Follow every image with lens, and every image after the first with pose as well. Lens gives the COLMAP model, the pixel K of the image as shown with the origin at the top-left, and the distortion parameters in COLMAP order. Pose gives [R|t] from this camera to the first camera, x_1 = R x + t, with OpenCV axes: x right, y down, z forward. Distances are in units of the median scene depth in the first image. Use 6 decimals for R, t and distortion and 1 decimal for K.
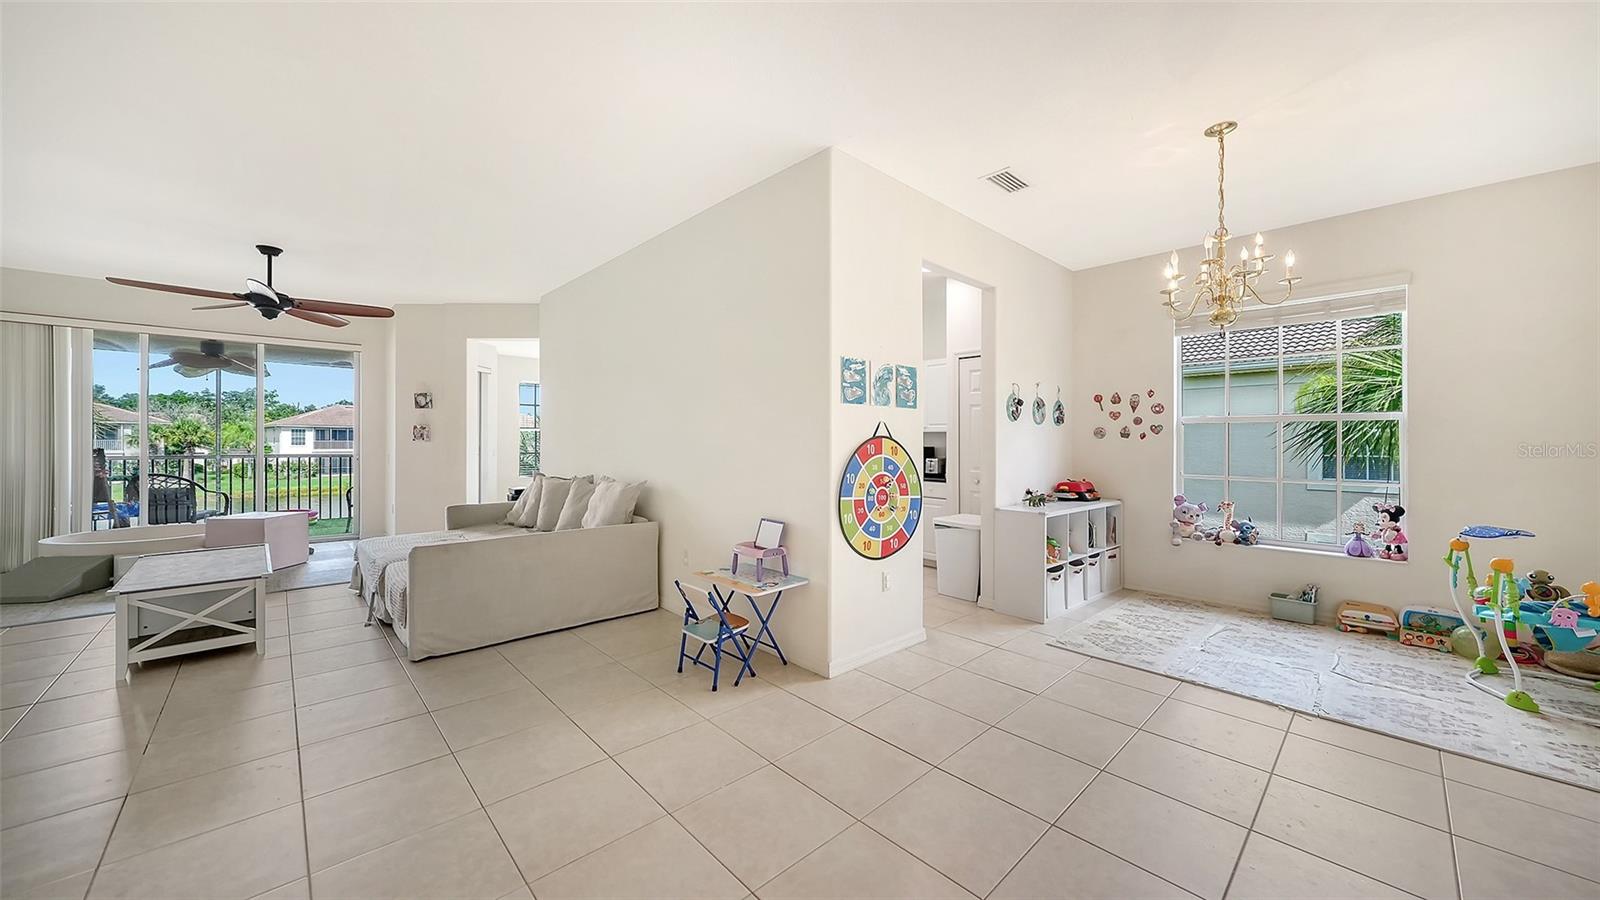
lens RADIAL K [[559.9, 0, 811.0], [0, 559.9, 443.9], [0, 0, 1]] dist [-0.007000, 0.000157]
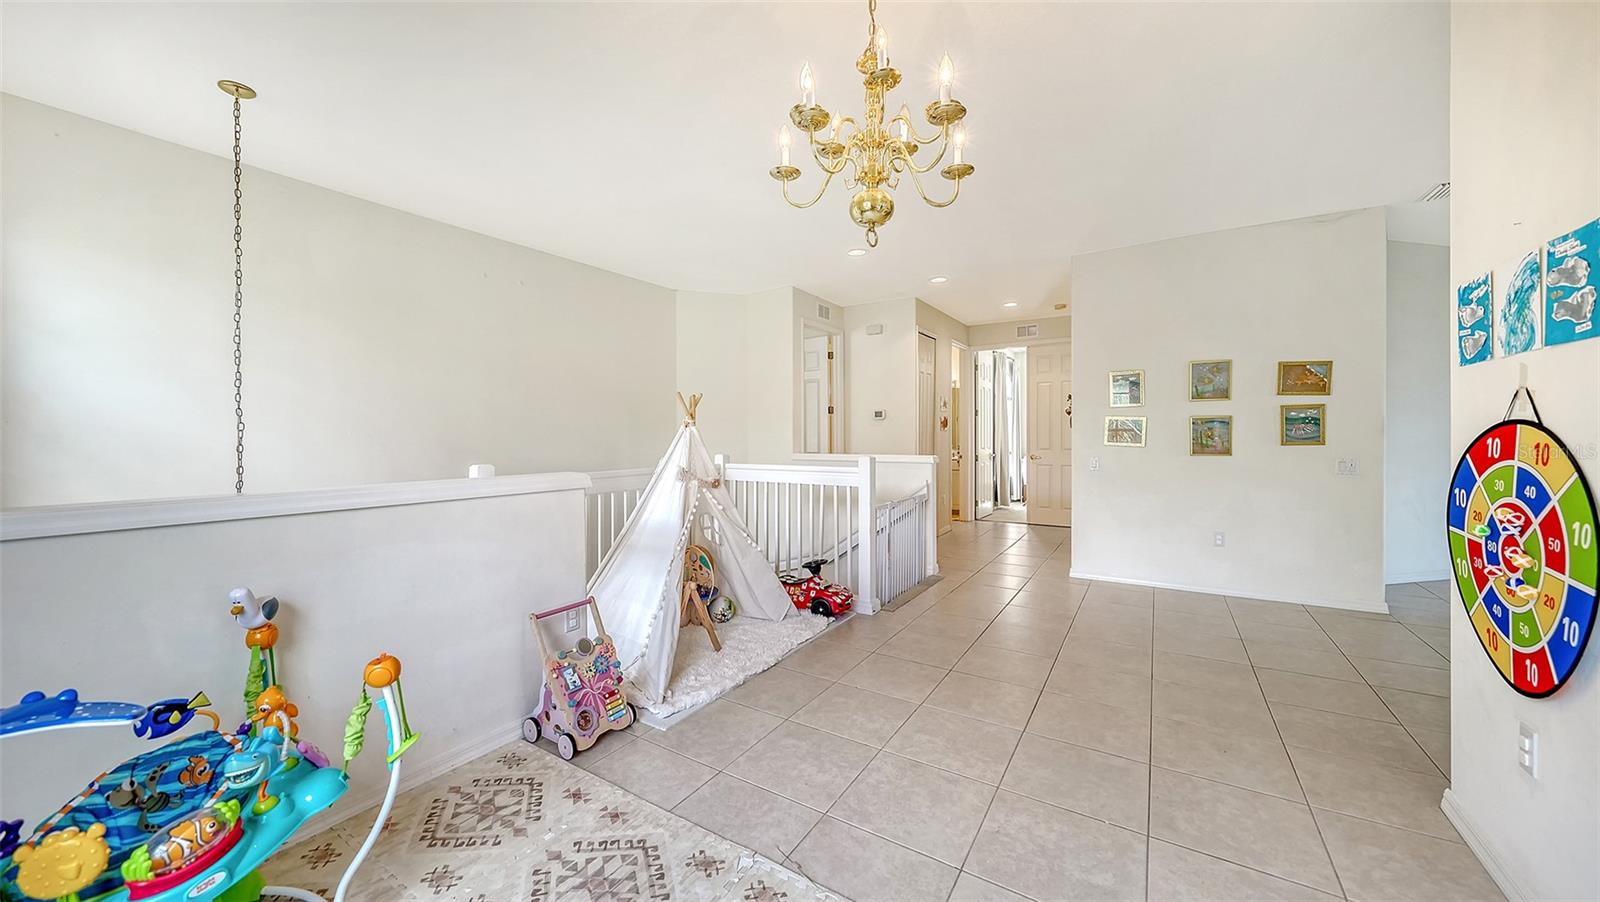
lens RADIAL K [[557.1, 0, 807.1], [0, 557.1, 430.1], [0, 0, 1]] dist [-0.005017, -0.000336]
pose [[-0.969642, 0.000695, -0.244528, 0.701361], [0.001405, 0.999995, -0.002727, -0.004896], [0.244525, -0.002987, -0.969638, 1.140877]]
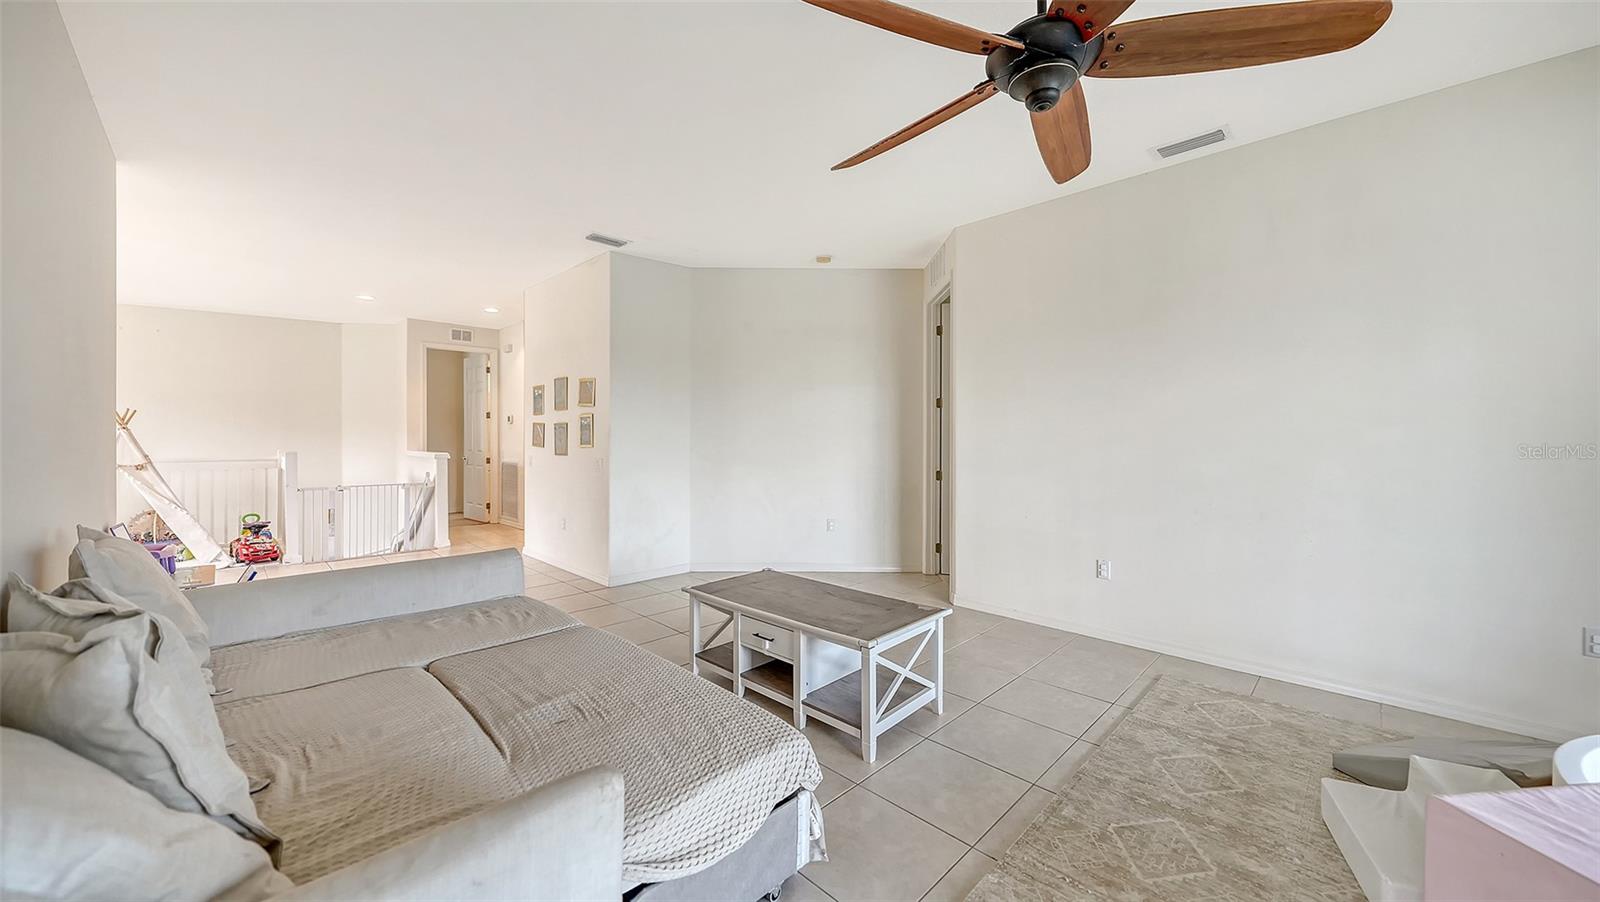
lens RADIAL K [[579.5, 0, 807.8], [0, 579.5, 437.9], [0, 0, 1]] dist [-0.006568, -0.000123]
pose [[-0.999628, -0.002983, -0.027122, -0.983307], [-0.003274, 0.999938, 0.010667, -0.014278], [0.027089, 0.010752, -0.999575, 1.661683]]
